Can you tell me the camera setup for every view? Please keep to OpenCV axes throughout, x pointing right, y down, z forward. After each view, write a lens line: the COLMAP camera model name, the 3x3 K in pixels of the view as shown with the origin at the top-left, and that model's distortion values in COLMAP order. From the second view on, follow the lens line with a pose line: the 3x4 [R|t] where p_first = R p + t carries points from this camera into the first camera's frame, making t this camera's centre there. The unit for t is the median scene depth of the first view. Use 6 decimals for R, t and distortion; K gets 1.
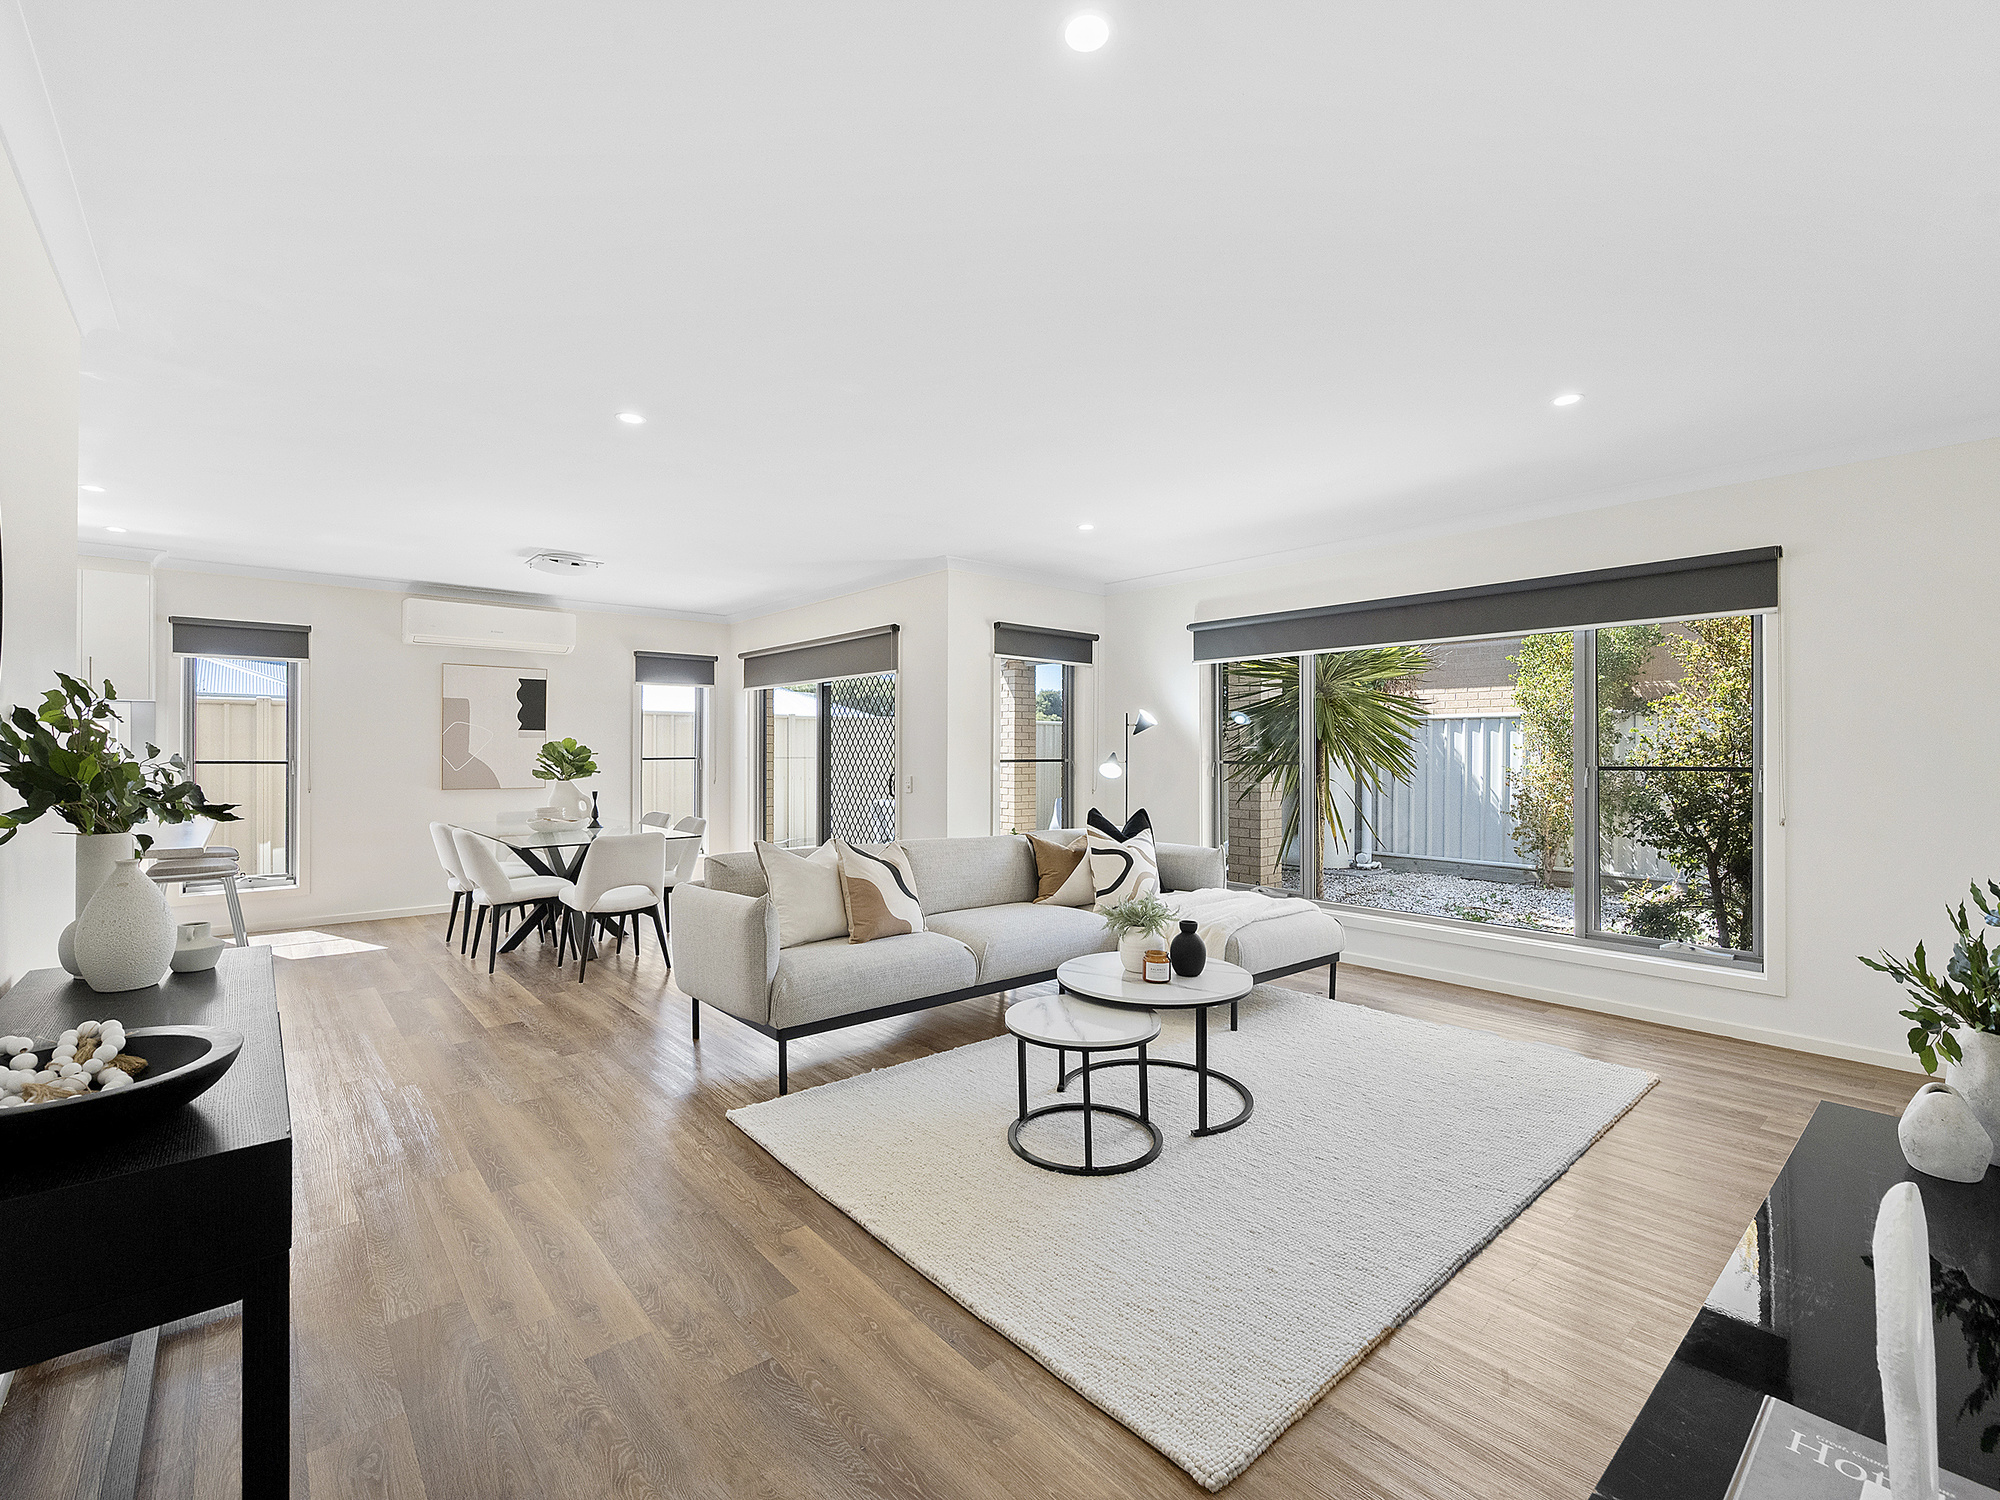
lens RADIAL K [[869.9, 0, 1002.6], [0, 869.9, 749.8], [0, 0, 1]] dist [-0.004776, -0.000448]
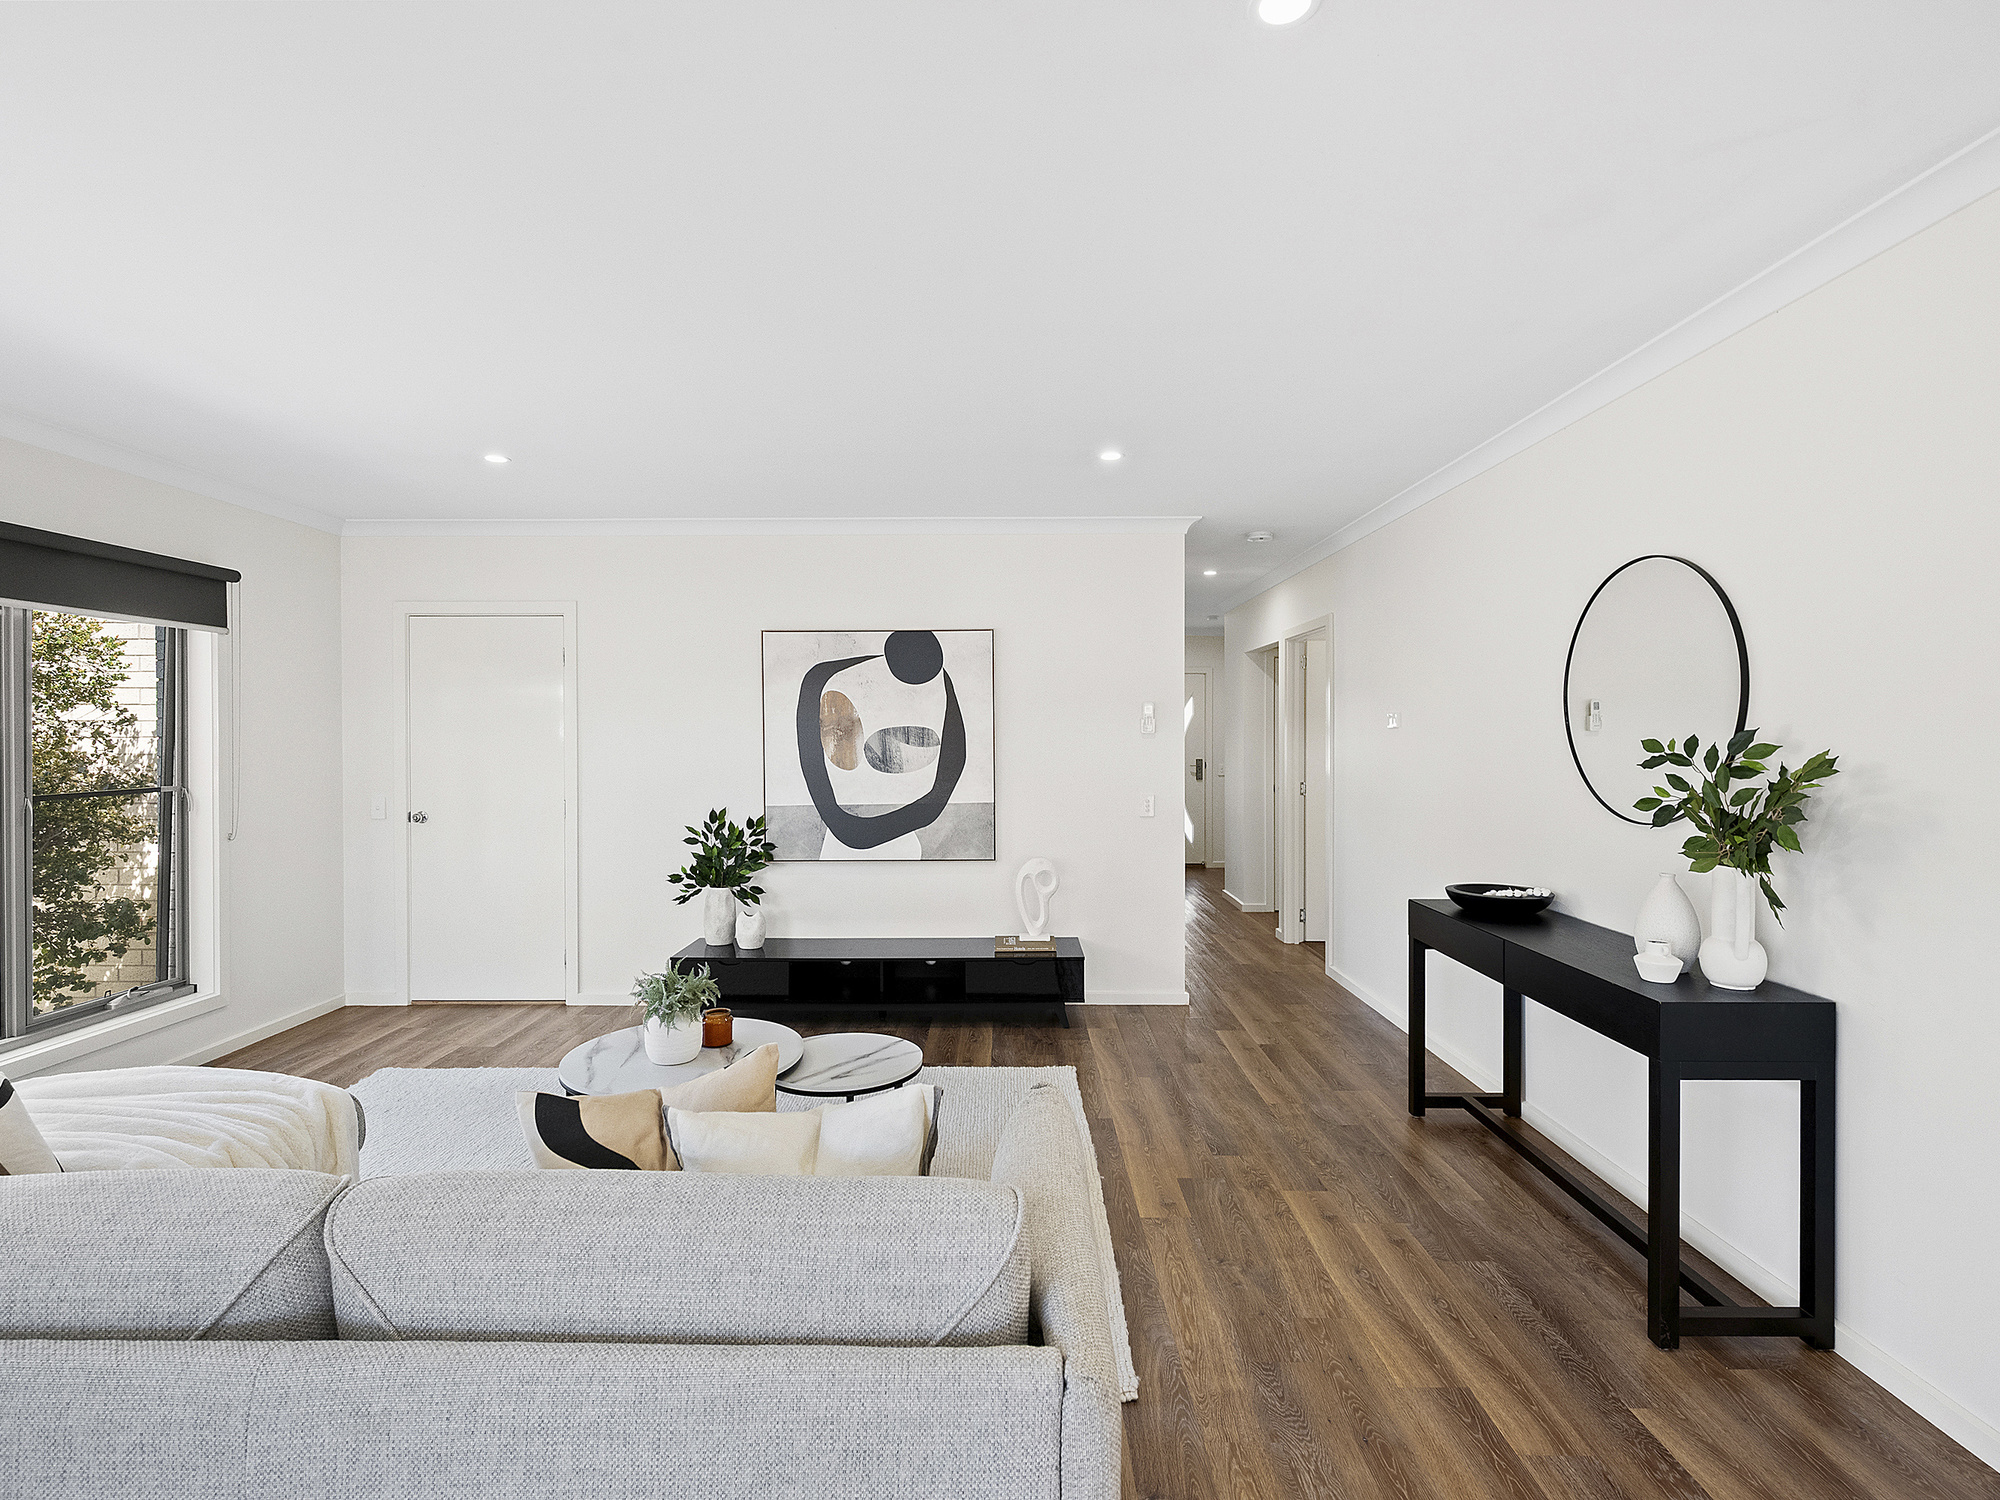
lens RADIAL K [[973.8, 0, 989.8], [0, 973.8, 746.7], [0, 0, 1]] dist [-0.000079, -0.000012]
pose [[-0.745405, -0.006389, 0.666582, -0.369304], [-0.000246, 0.999957, 0.009309, -0.023790], [-0.666612, 0.006776, -0.745374, 0.836780]]
